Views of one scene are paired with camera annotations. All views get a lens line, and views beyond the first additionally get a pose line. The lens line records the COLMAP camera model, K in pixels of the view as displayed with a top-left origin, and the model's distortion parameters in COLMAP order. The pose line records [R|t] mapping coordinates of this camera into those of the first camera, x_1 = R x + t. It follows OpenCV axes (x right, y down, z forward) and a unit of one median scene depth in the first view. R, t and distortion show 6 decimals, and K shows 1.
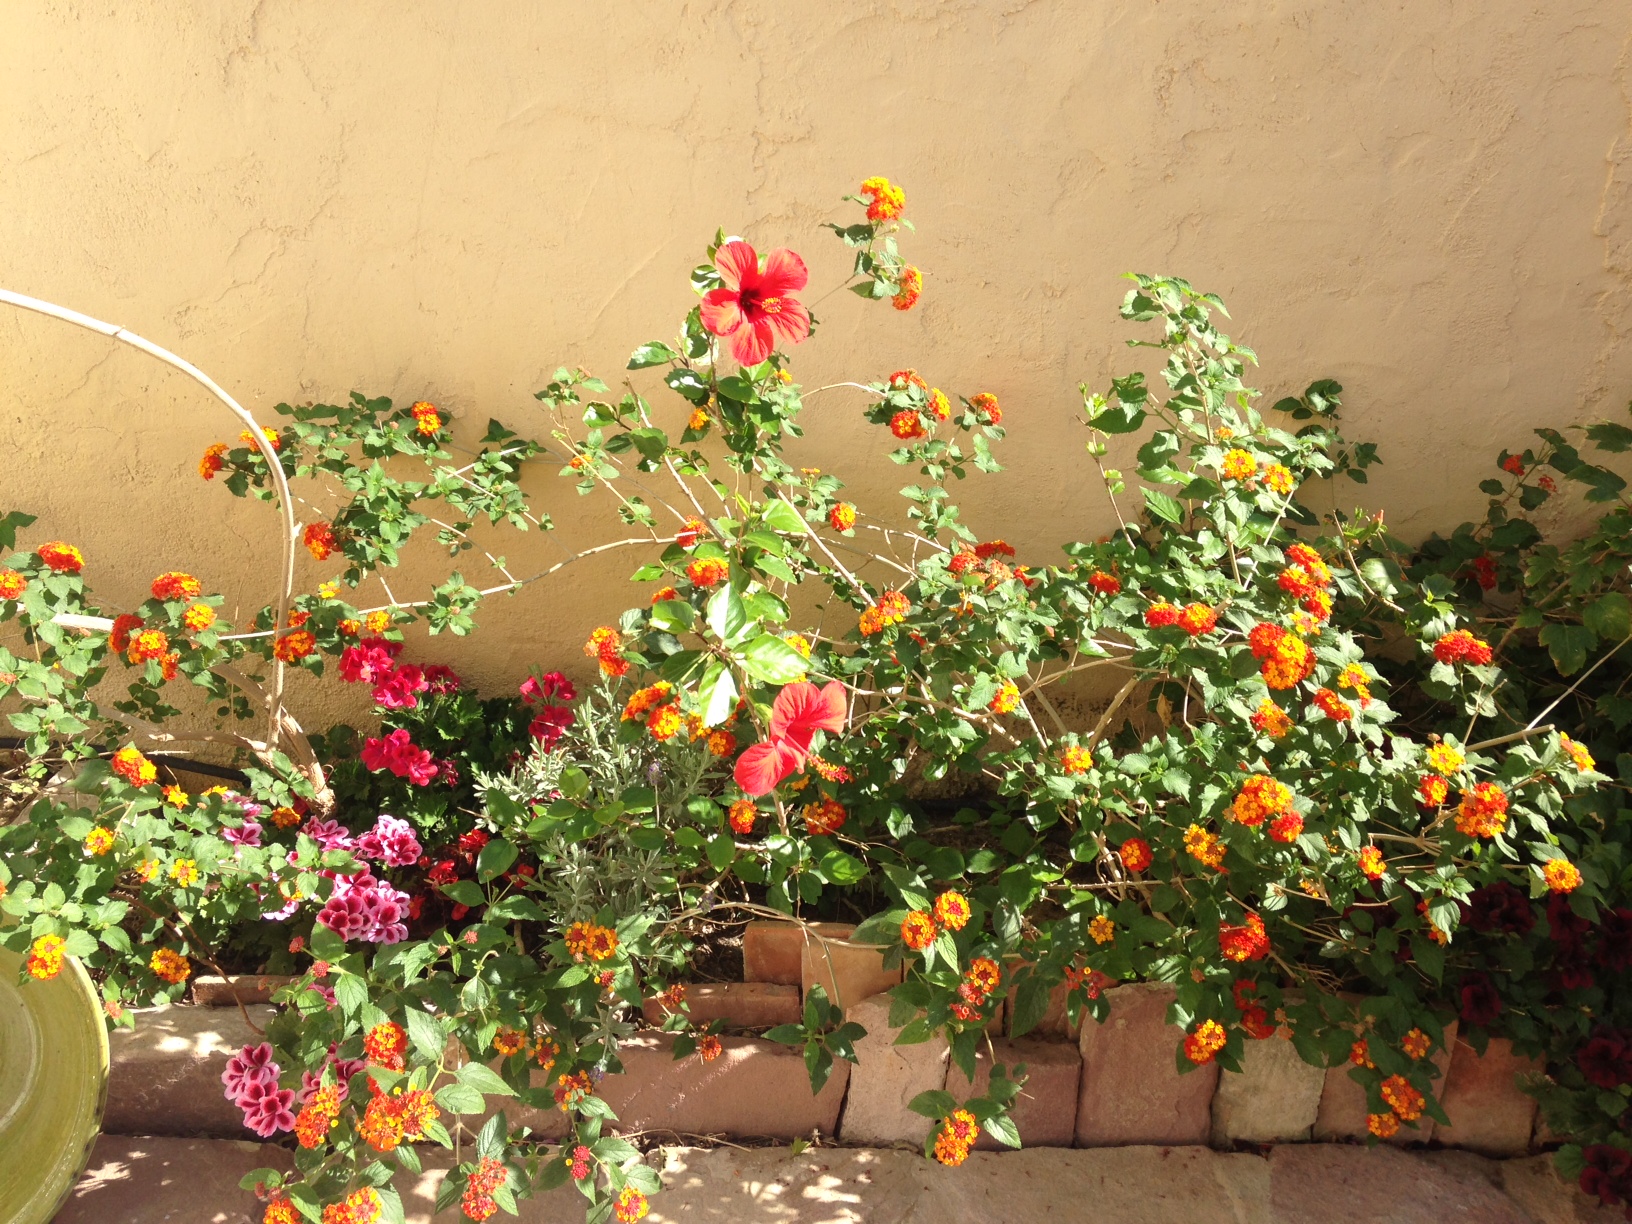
lens RADIAL K [[1566.6, 0, 816.7], [0, 1566.6, 612.2], [0, 0, 1]] dist [0.019251, 0.000000]
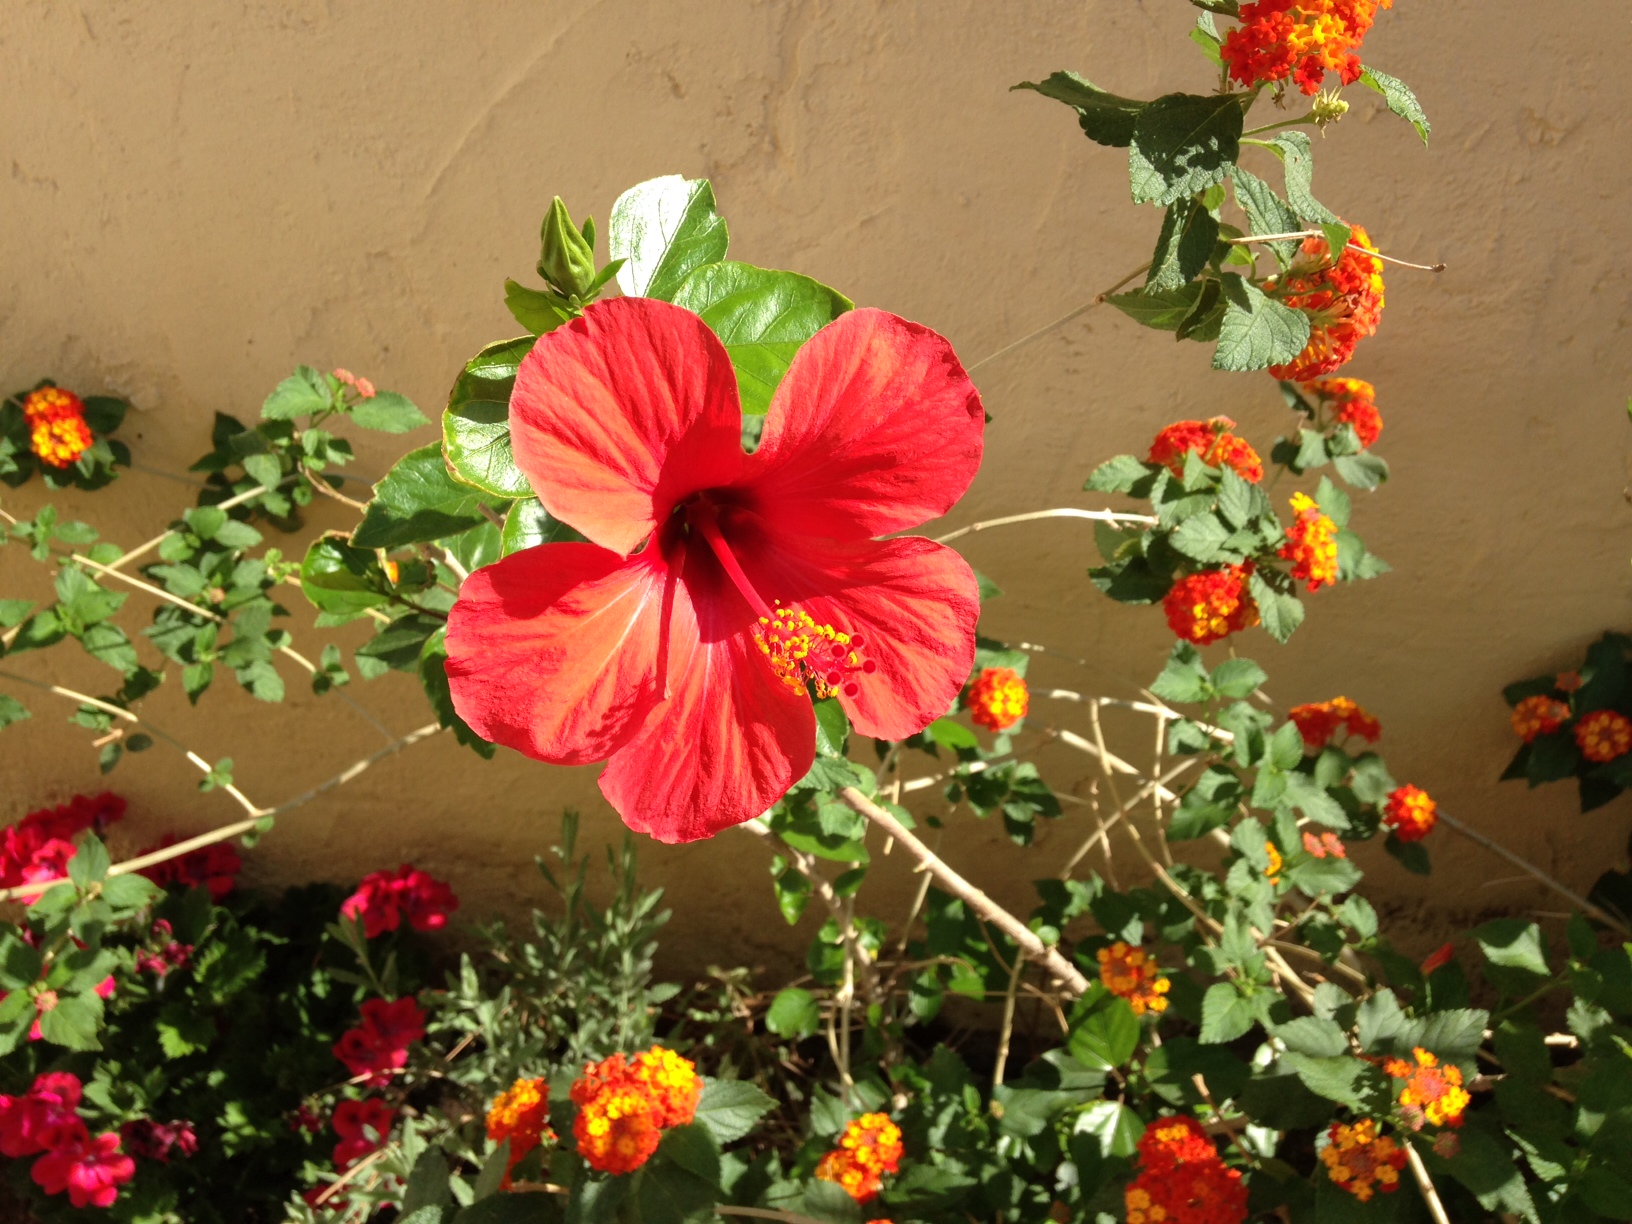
lens RADIAL K [[1566.6, 0, 786.7], [0, 1566.6, 592.2], [0, 0, 1]] dist [0.019251, 0.000000]
pose [[0.997488, 0.022032, -0.067320, -0.012998], [-0.007845, 0.978915, 0.204118, -0.175637], [0.070397, -0.203077, 0.976629, 0.589943]]
